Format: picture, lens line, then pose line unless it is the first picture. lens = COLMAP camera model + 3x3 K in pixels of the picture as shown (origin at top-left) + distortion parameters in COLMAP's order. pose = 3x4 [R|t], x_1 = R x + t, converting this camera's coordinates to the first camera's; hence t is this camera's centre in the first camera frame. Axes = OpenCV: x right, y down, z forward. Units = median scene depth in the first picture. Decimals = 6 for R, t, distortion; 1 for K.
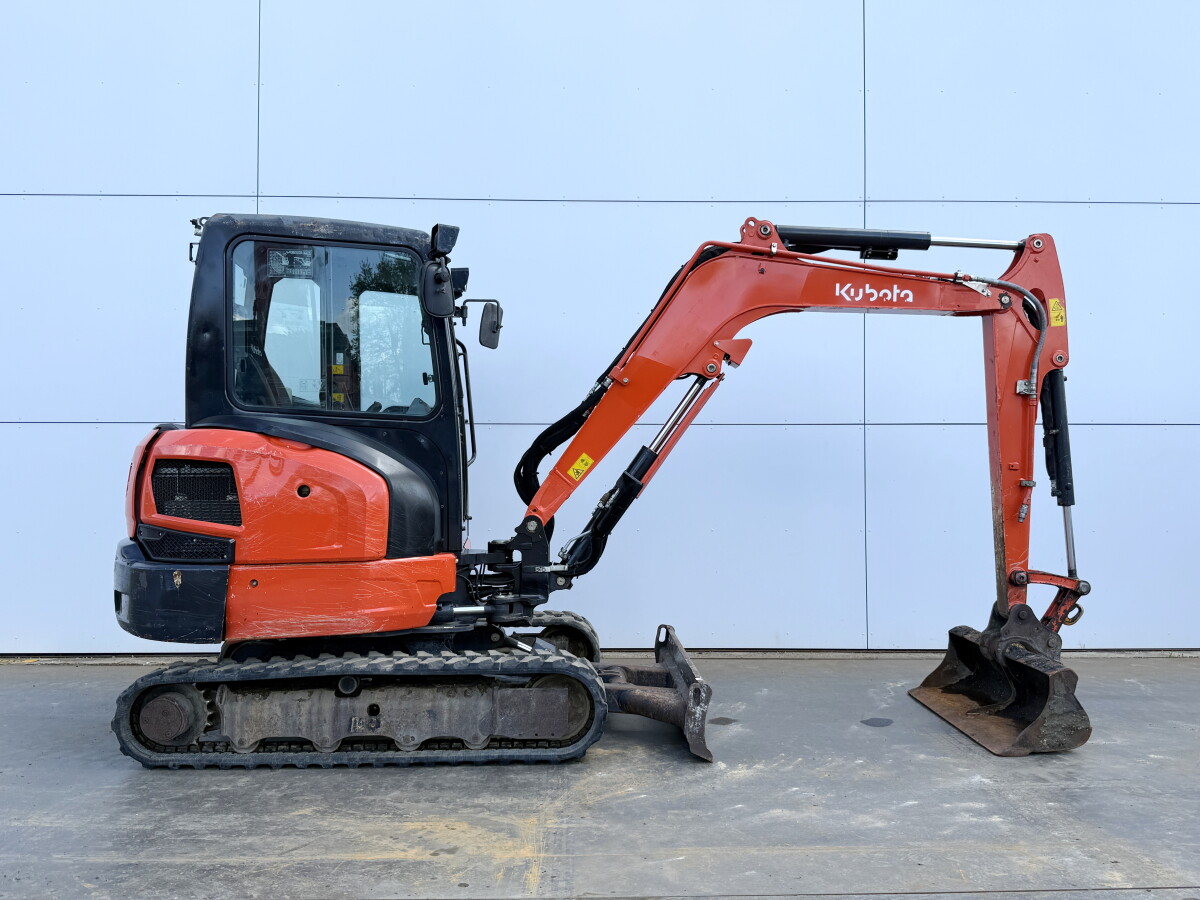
lens RADIAL K [[994.9, 0, 597.8], [0, 994.9, 457.7], [0, 0, 1]] dist [0.113174, -0.220869]
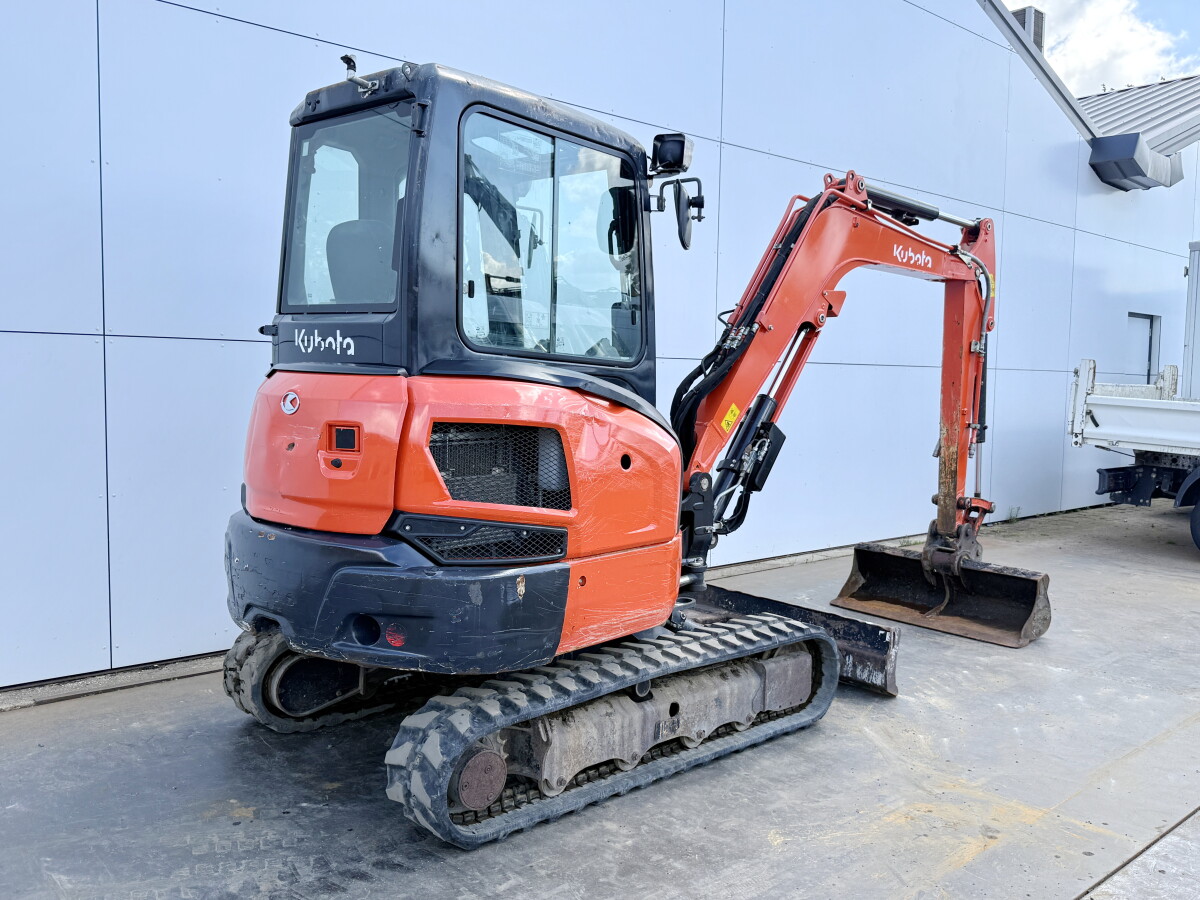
lens RADIAL K [[1028.4, 0, 600.0], [0, 1028.4, 450.0], [0, 0, 1]] dist [0.147078, -0.306388]
pose [[0.755637, -0.033055, 0.654156, -0.754597], [-0.035643, 0.995171, 0.091460, -0.045259], [-0.654020, -0.092426, 0.750810, 0.348448]]
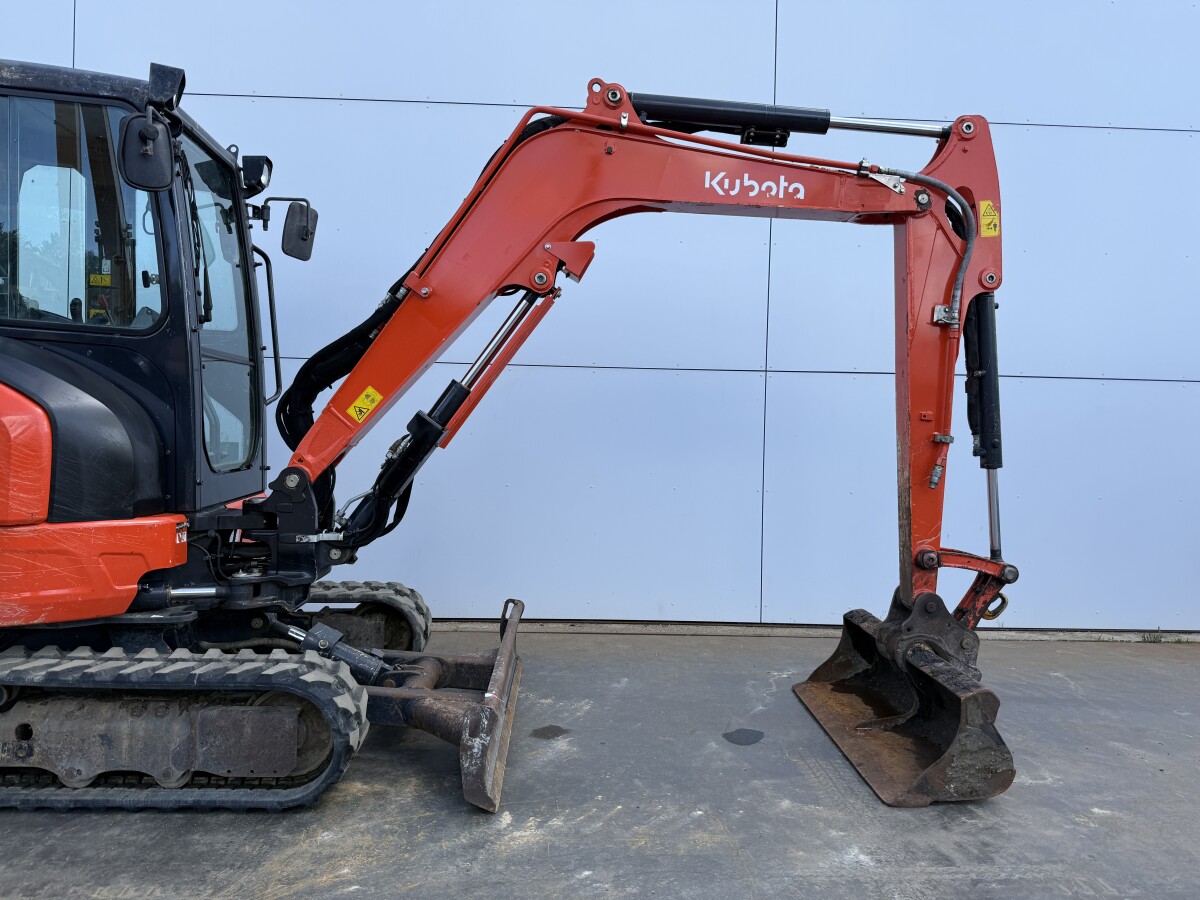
lens RADIAL K [[843.3, 0, 602.5], [0, 843.3, 448.0], [0, 0, 1]] dist [0.056770, -0.093309]
pose [[0.999664, 0.022256, 0.013308, 0.157307], [-0.022726, 0.999083, 0.036273, 0.015094], [-0.012489, -0.036563, 0.999253, 0.353421]]
